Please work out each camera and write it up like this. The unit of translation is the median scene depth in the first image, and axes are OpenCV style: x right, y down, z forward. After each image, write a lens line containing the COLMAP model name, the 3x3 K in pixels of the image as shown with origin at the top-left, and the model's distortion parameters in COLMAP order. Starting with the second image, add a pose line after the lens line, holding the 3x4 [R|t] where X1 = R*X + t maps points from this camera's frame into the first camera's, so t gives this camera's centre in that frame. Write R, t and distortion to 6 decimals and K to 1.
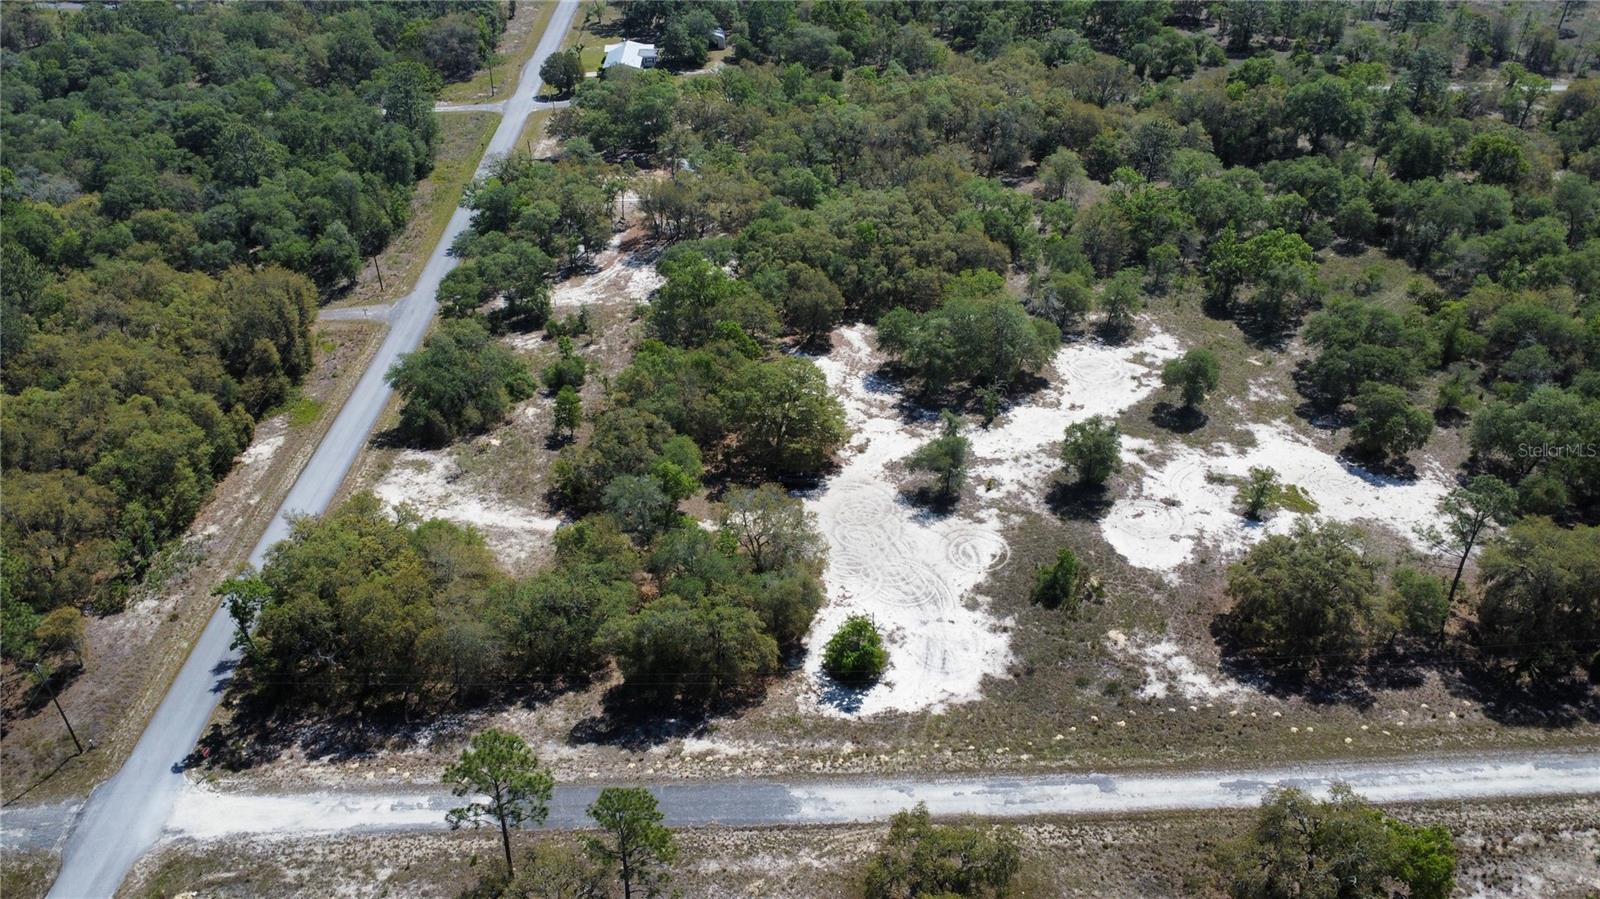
lens RADIAL K [[1155.0, 0, 792.6], [0, 1155.0, 442.1], [0, 0, 1]] dist [-0.023412, -0.009880]
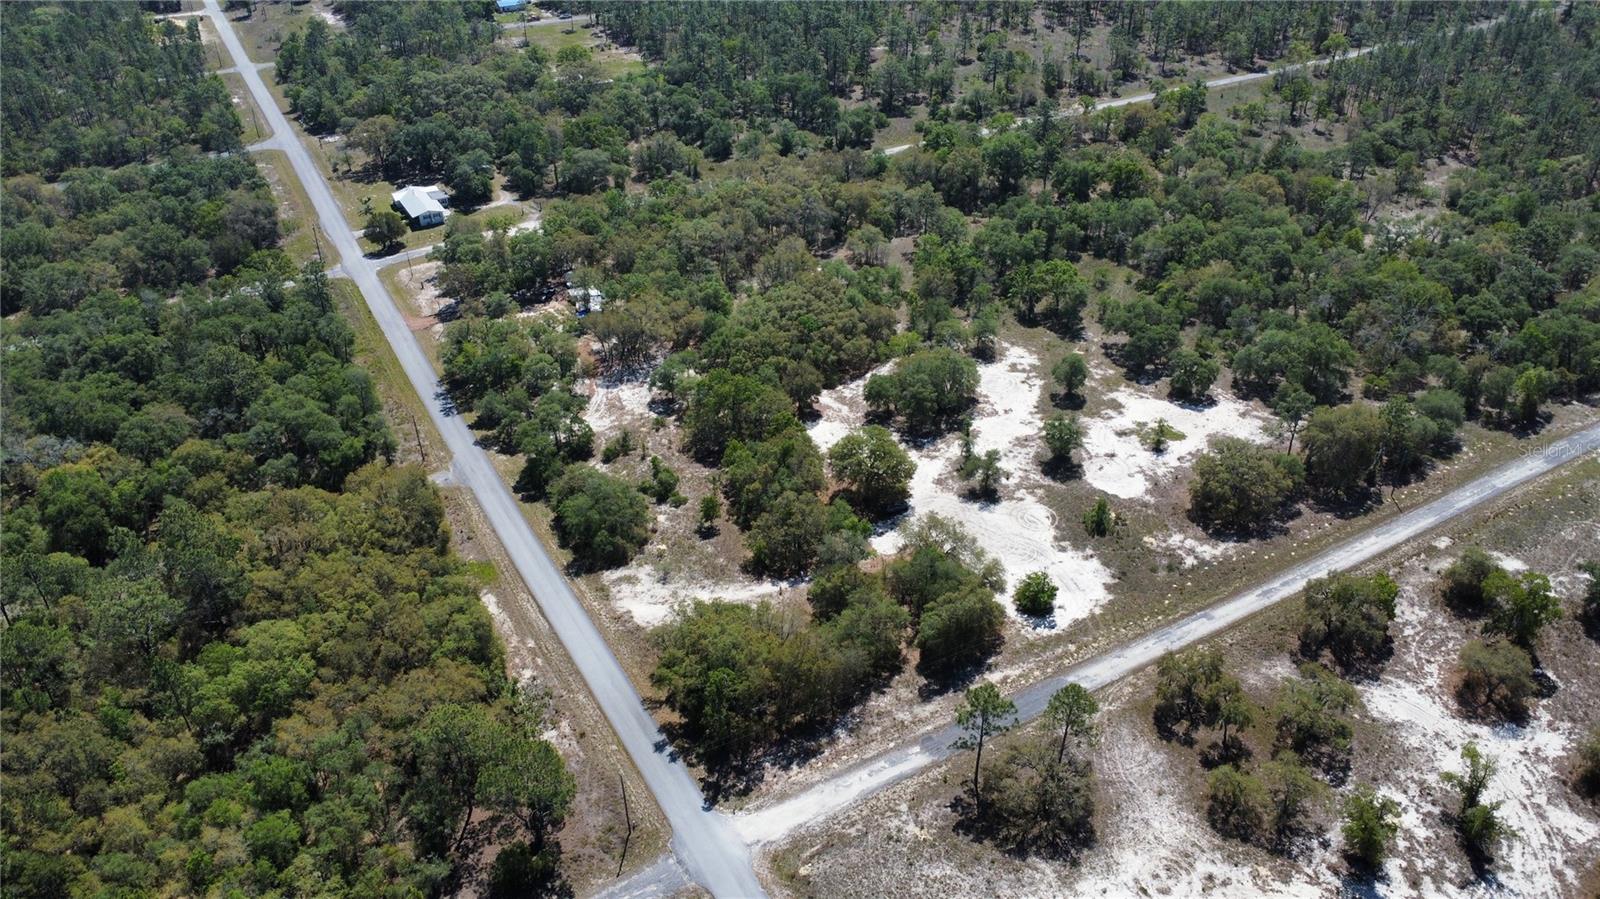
lens RADIAL K [[1155.0, 0, 792.5], [0, 1155.0, 444.8], [0, 0, 1]] dist [-0.023412, -0.009880]
pose [[0.888413, -0.256627, 0.380611, -0.678745], [0.259418, 0.964719, 0.044934, -0.150291], [-0.378714, 0.058818, 0.923643, -0.302030]]
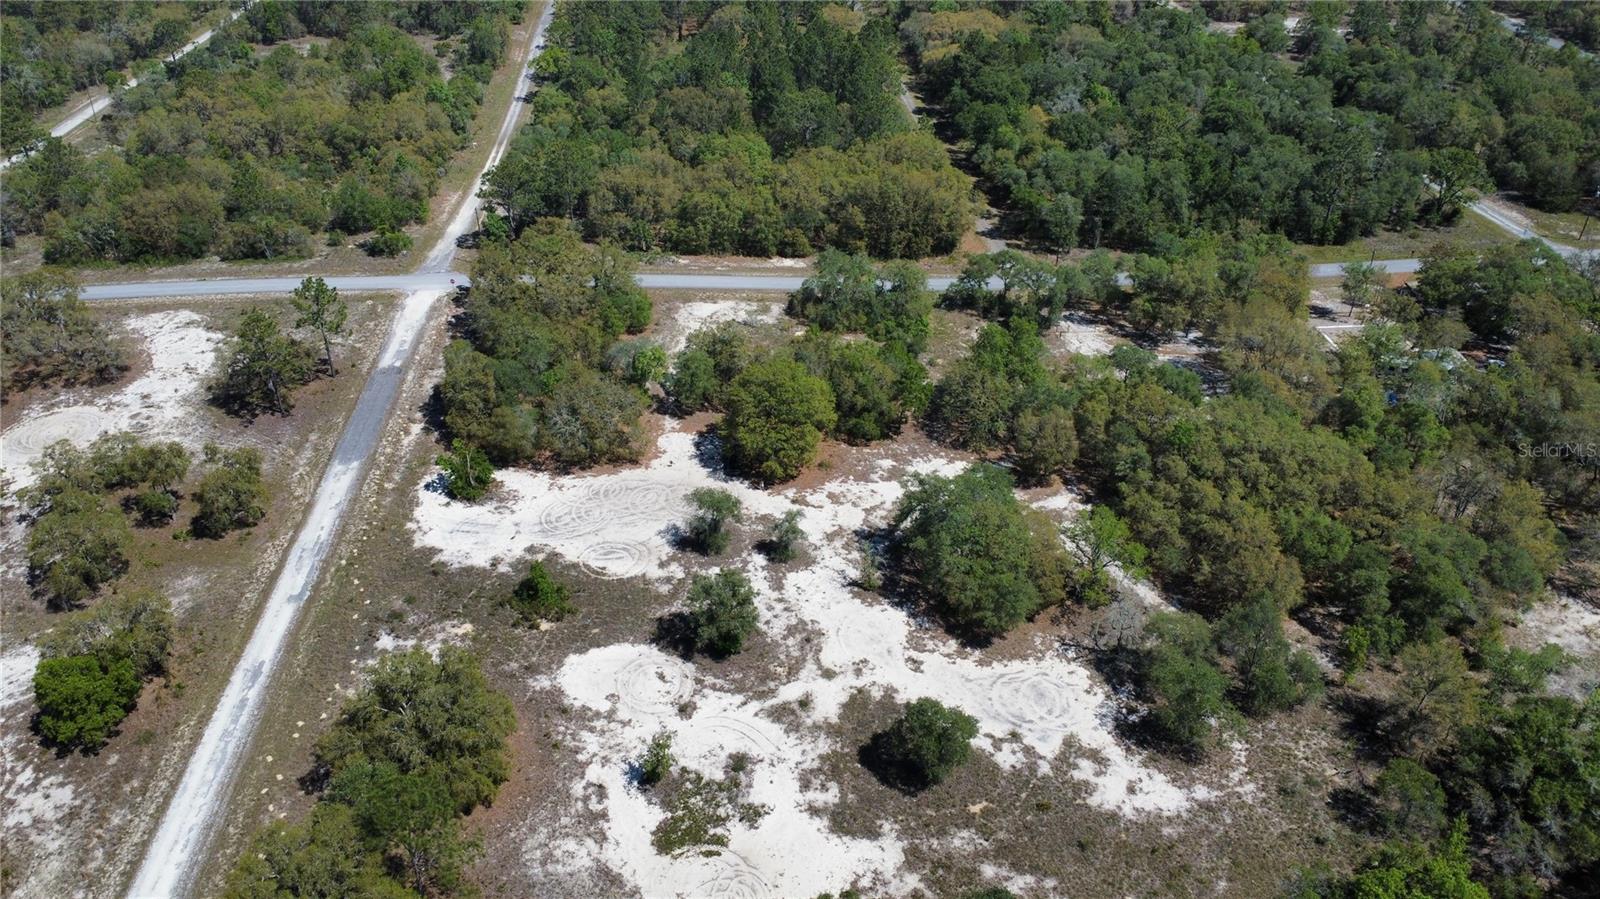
lens RADIAL K [[1155.0, 0, 798.5], [0, 1155.0, 438.7], [0, 0, 1]] dist [-0.023412, -0.009880]
pose [[0.053963, 0.528577, -0.847168, 0.963051], [-0.551501, 0.723042, 0.416001, -0.491756], [0.832427, 0.444765, 0.330528, 0.735255]]
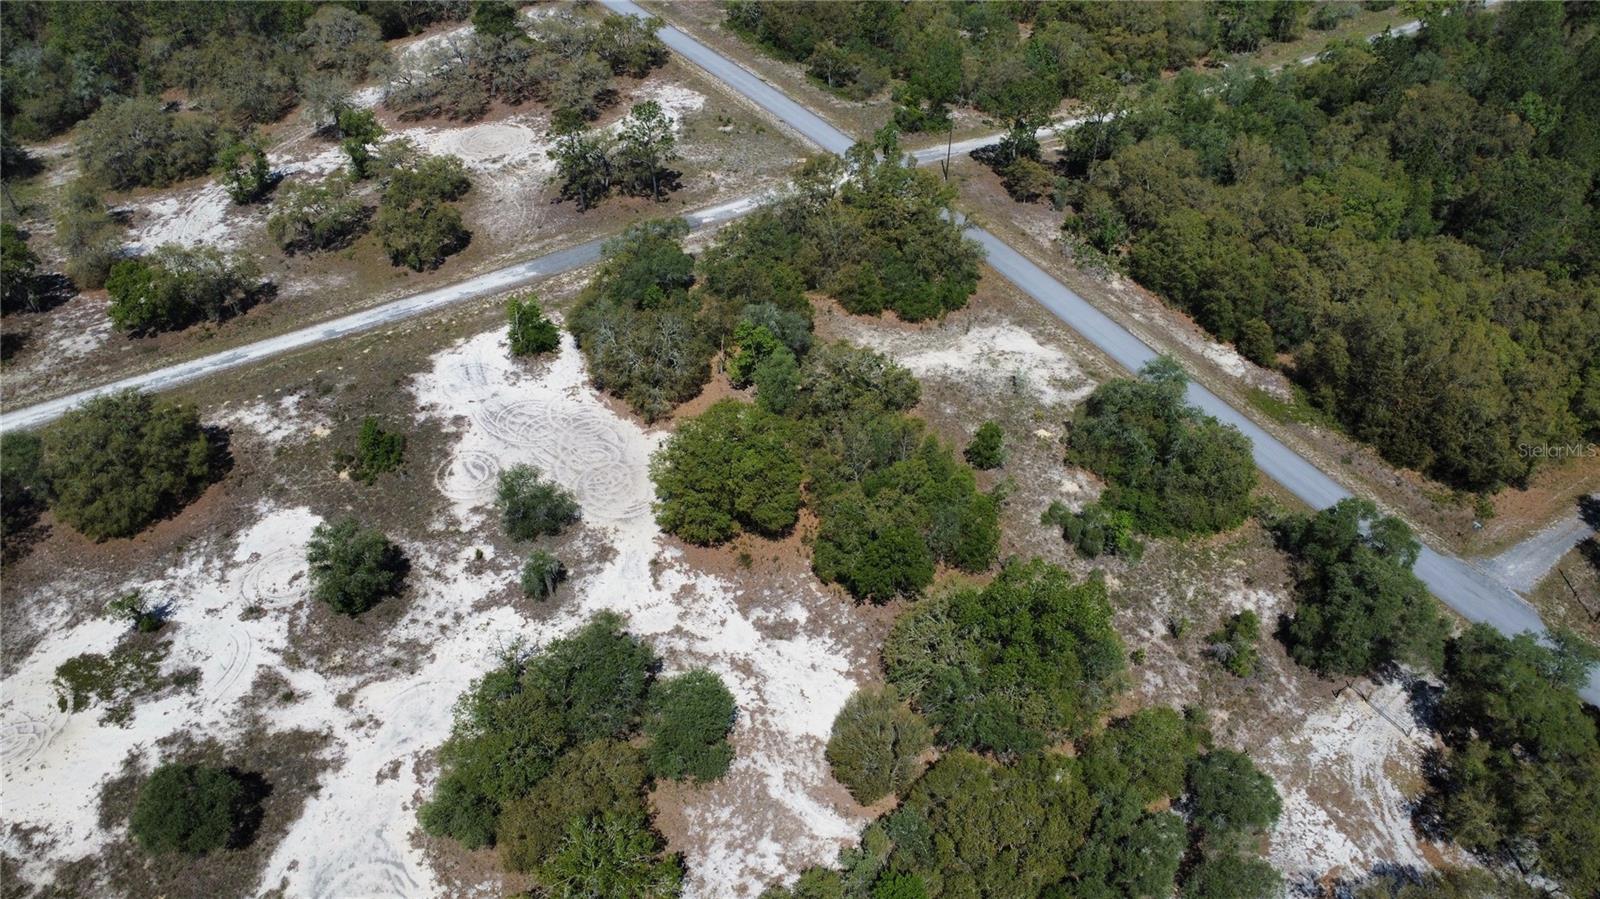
lens RADIAL K [[1155.0, 0, 793.6], [0, 1155.0, 436.6], [0, 0, 1]] dist [-0.023412, -0.009880]
pose [[-0.861310, 0.322389, -0.392697, 0.289438], [-0.276993, 0.349991, 0.894864, -0.841096], [0.425935, 0.879529, -0.212151, 1.268140]]
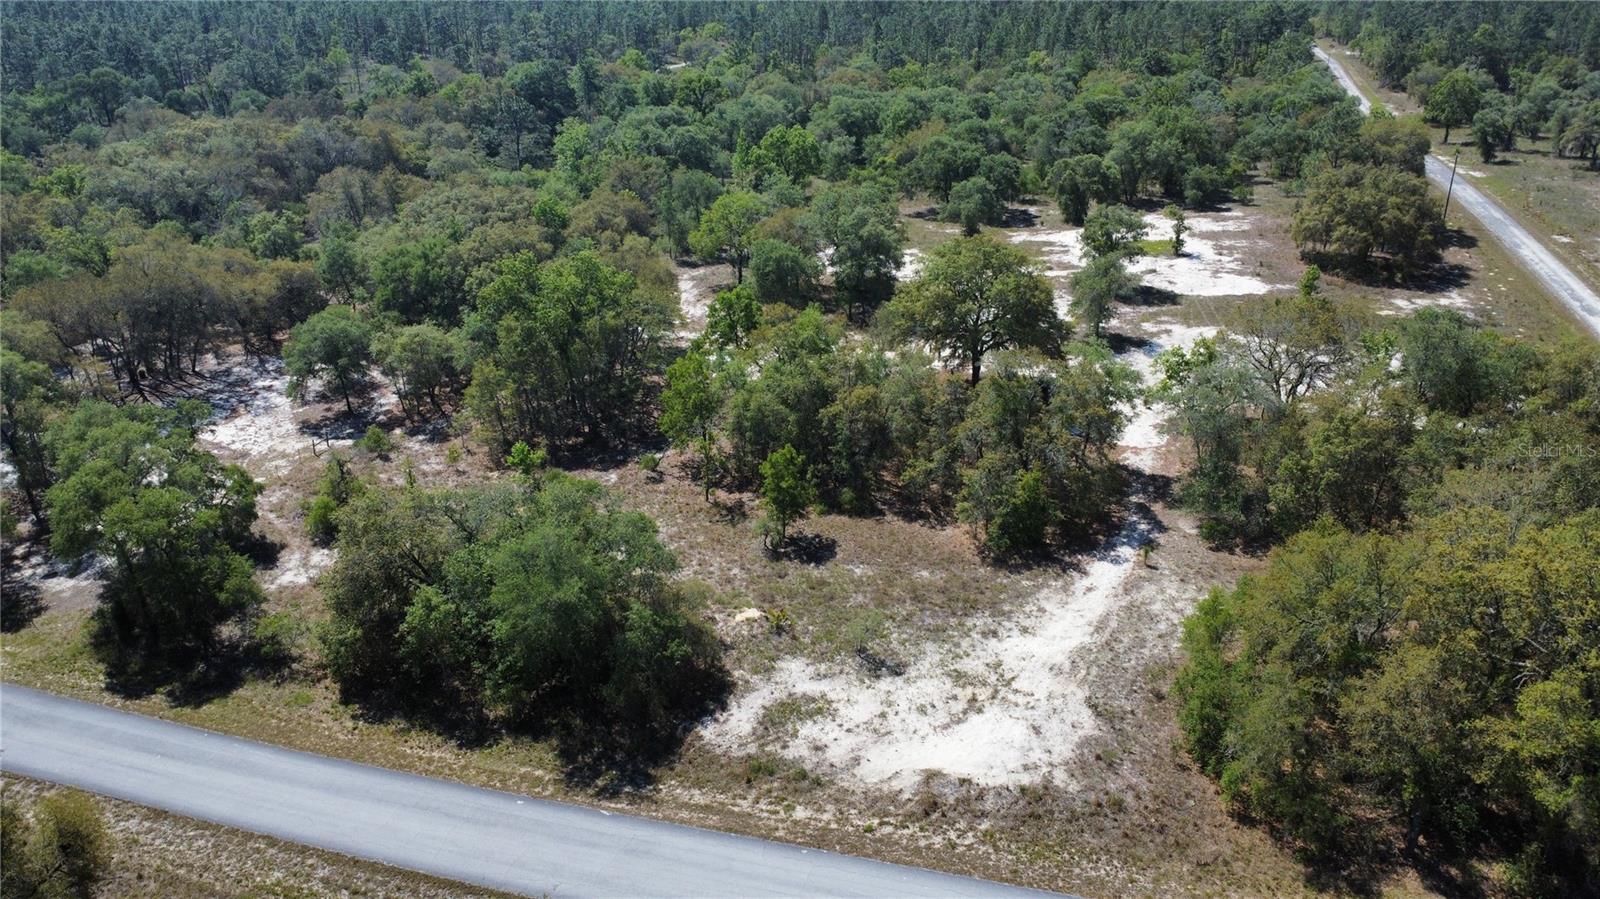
lens RADIAL K [[1155.0, 0, 795.2], [0, 1155.0, 446.9], [0, 0, 1]] dist [-0.023412, -0.009880]
pose [[0.346817, -0.363789, 0.864509, -0.699872], [0.518159, 0.842609, 0.146702, -0.126147], [-0.781812, 0.397074, 0.480732, 0.856097]]
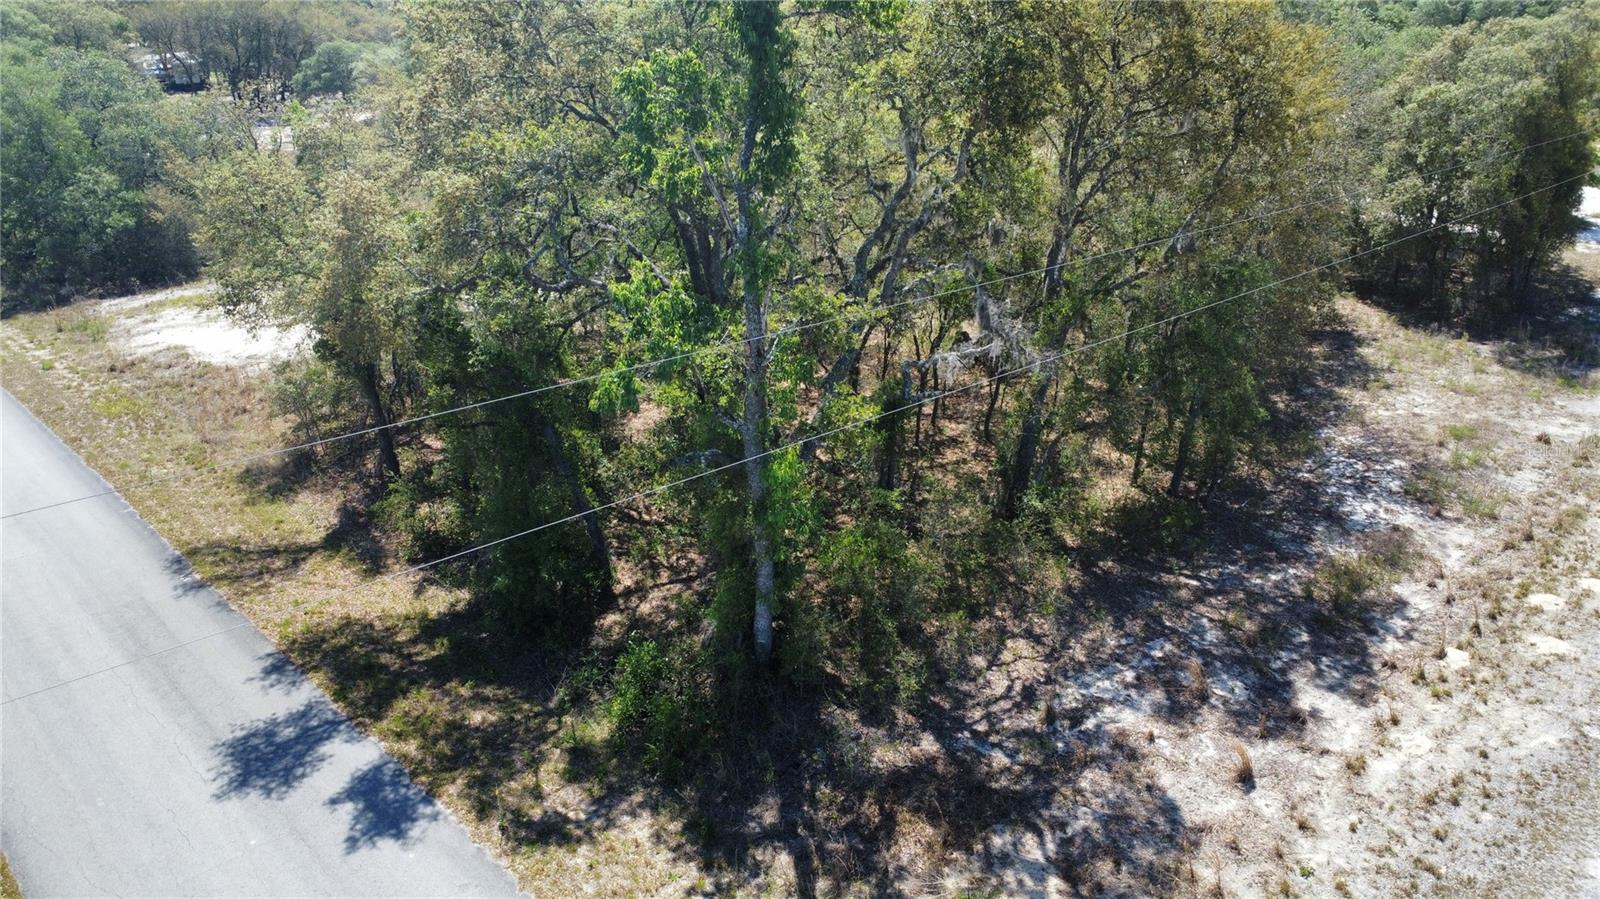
lens RADIAL K [[1155.0, 0, 794.9], [0, 1155.0, 453.5], [0, 0, 1]] dist [-0.023412, -0.009880]
pose [[0.742261, -0.278658, 0.609425, -0.458823], [0.373286, 0.927209, -0.030686, 0.161131], [-0.556513, 0.250267, 0.792250, 0.691315]]
